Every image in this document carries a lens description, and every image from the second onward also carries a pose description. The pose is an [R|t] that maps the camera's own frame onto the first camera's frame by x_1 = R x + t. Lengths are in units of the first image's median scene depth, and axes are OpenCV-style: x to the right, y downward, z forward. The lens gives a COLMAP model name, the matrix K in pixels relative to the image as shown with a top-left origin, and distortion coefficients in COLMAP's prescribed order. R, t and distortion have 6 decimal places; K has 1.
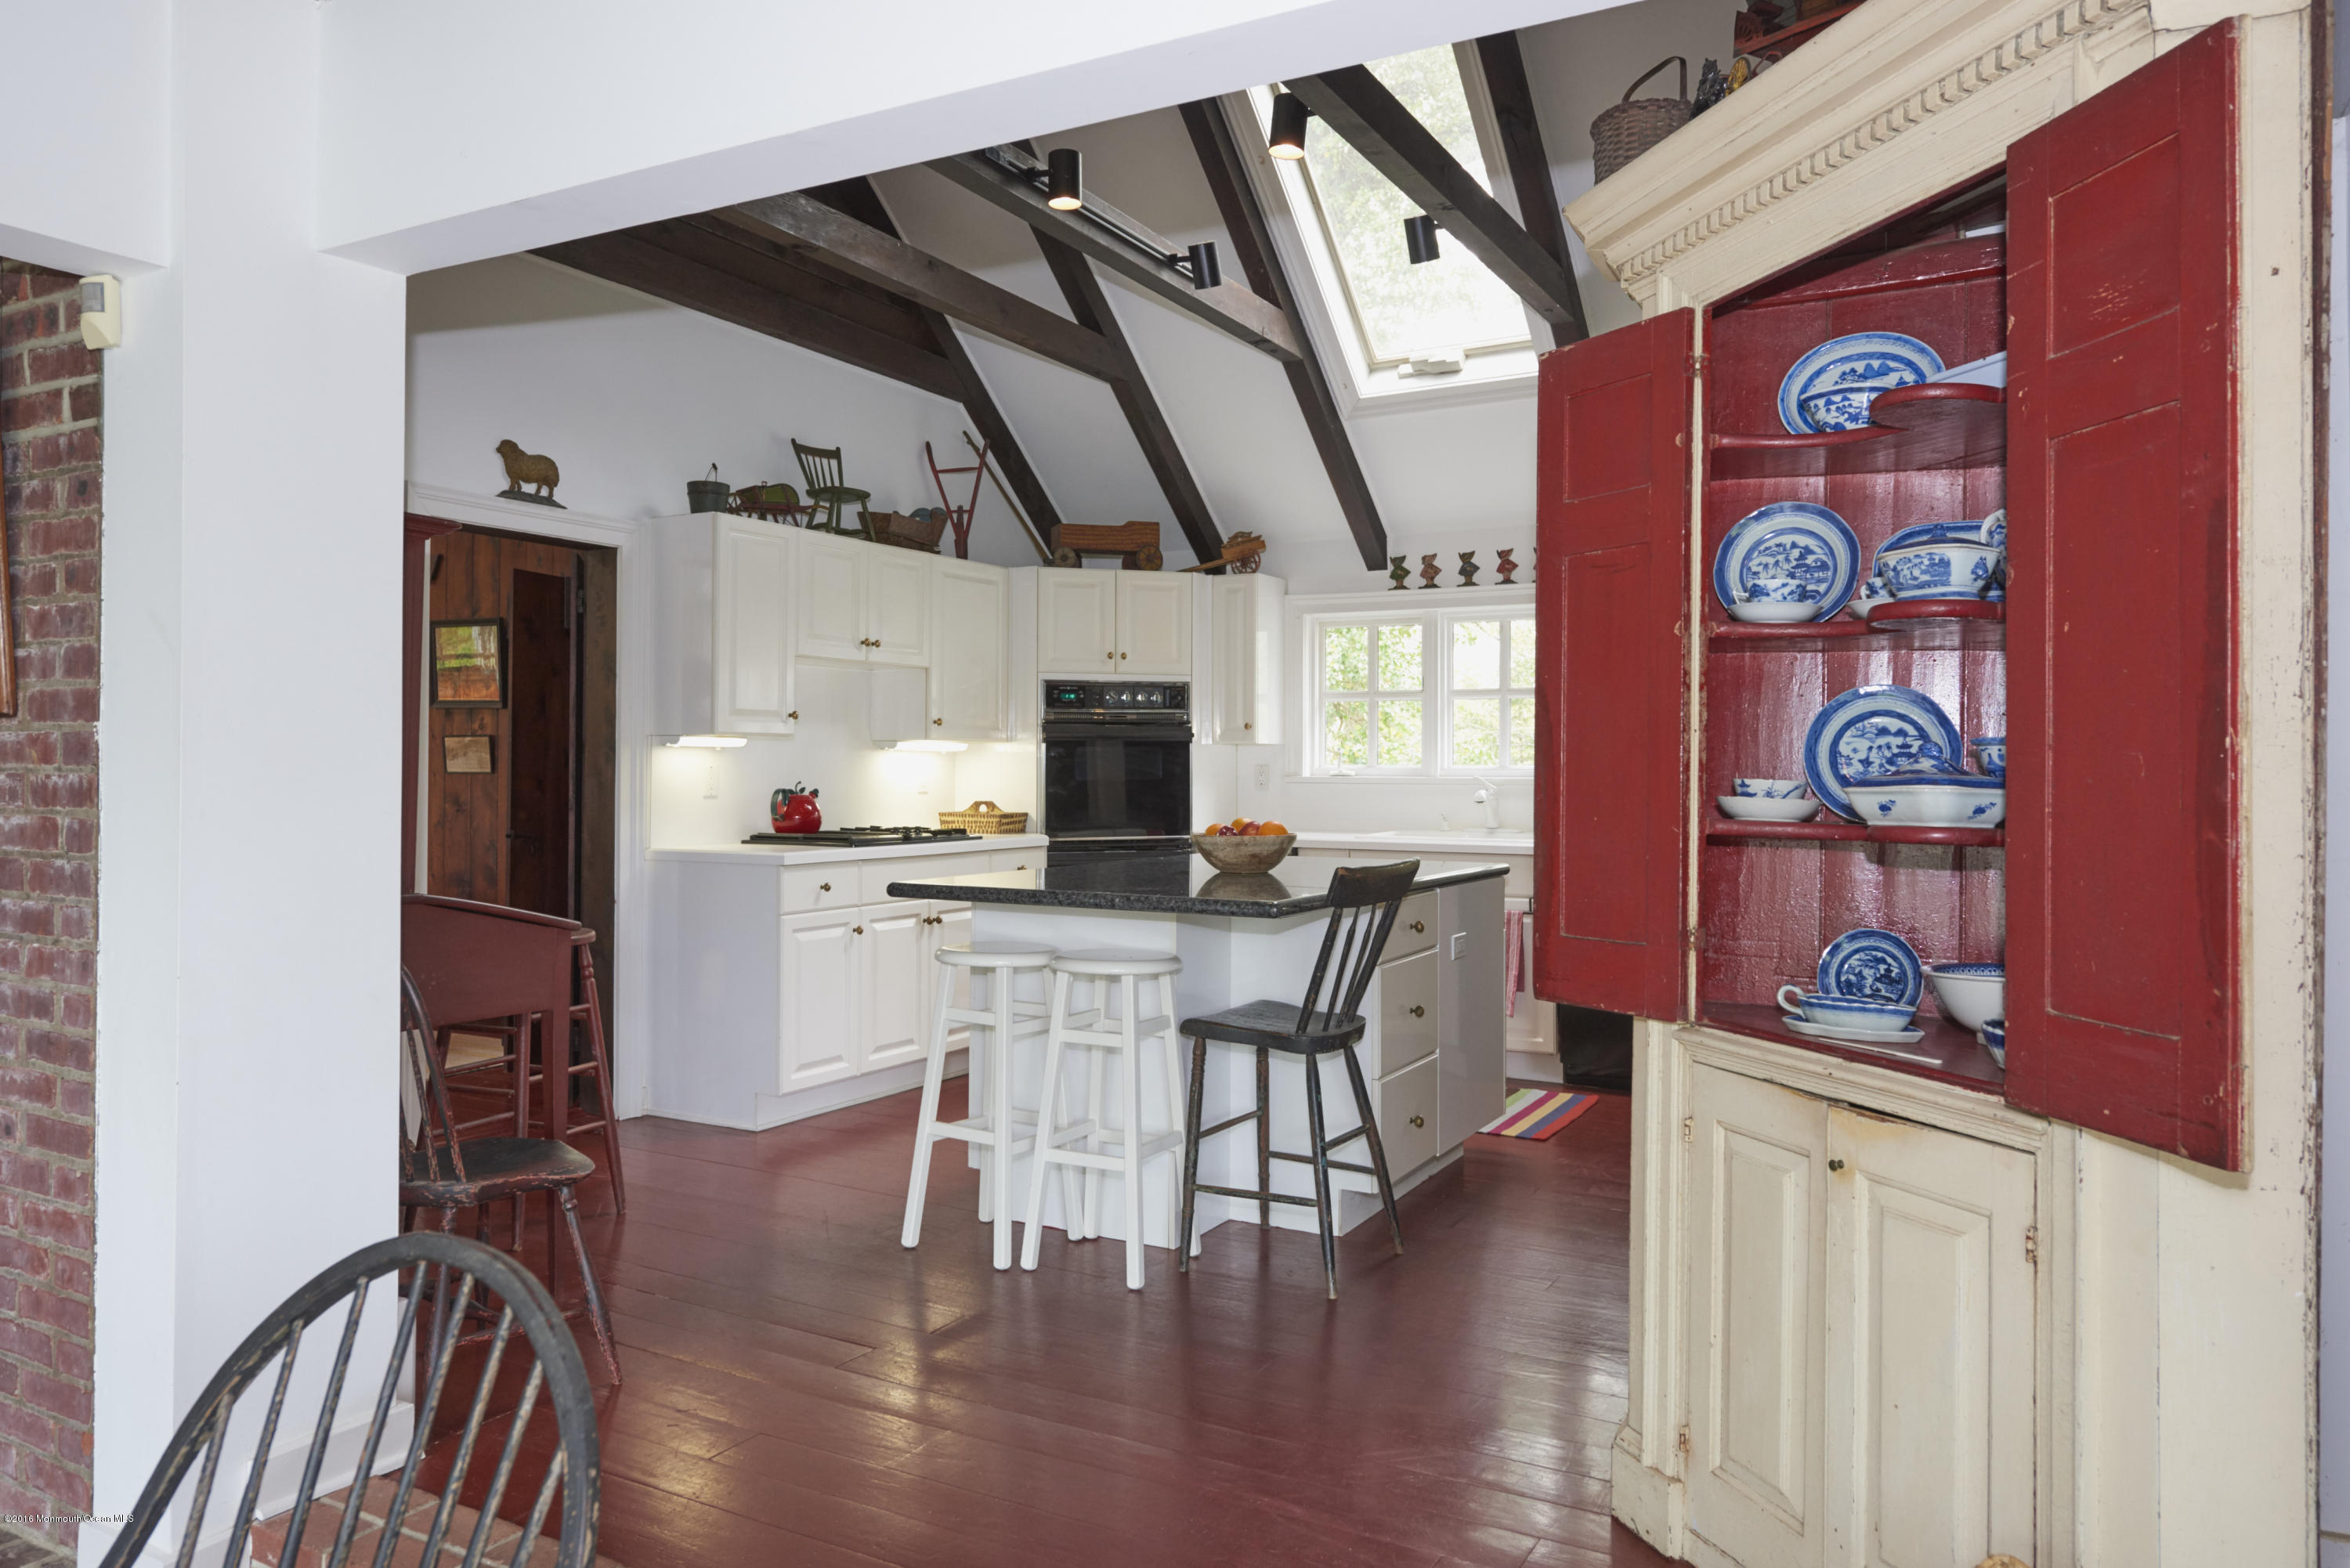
lens RADIAL K [[1577.7, 0, 1172.8], [0, 1577.7, 773.5], [0, 0, 1]] dist [0.012265, 0.004250]
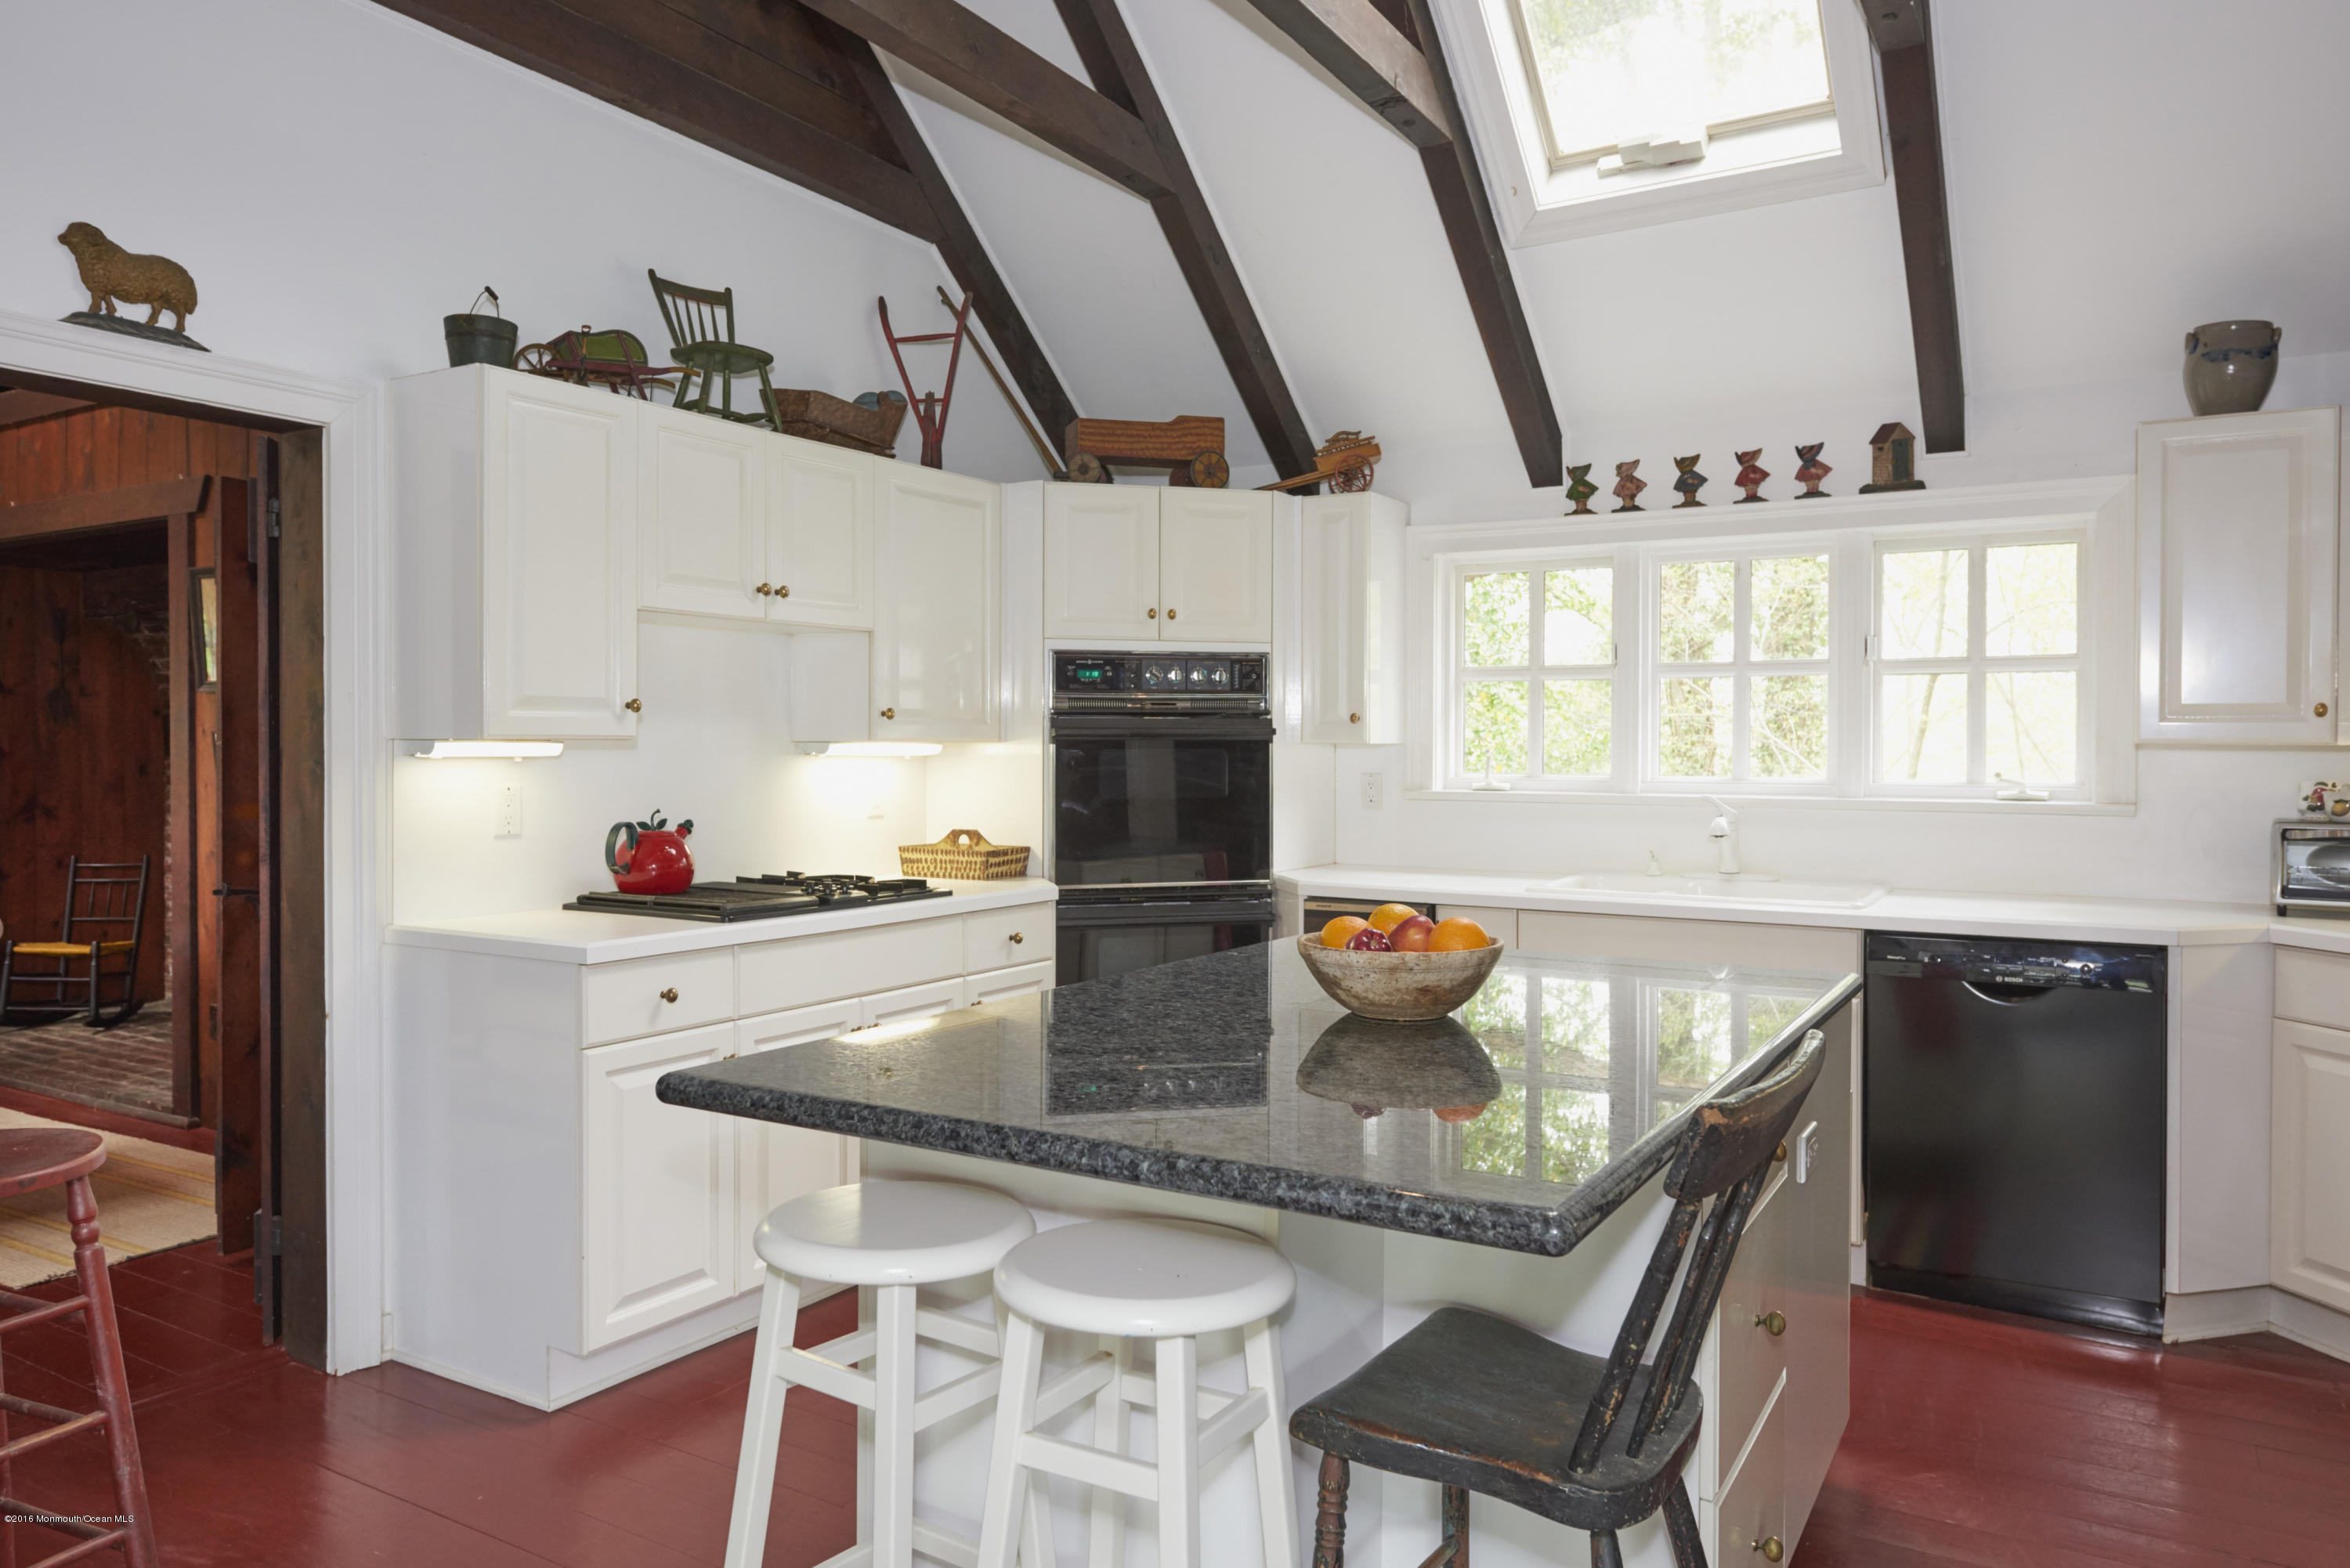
lens RADIAL K [[1577.7, 0, 1221.3], [0, 1577.7, 785.2], [0, 0, 1]] dist [0.012265, 0.004250]
pose [[0.999994, -0.000756, -0.003346, -0.008178], [0.000829, 0.999766, 0.021626, -0.017003], [0.003329, -0.021628, 0.999761, 0.346674]]
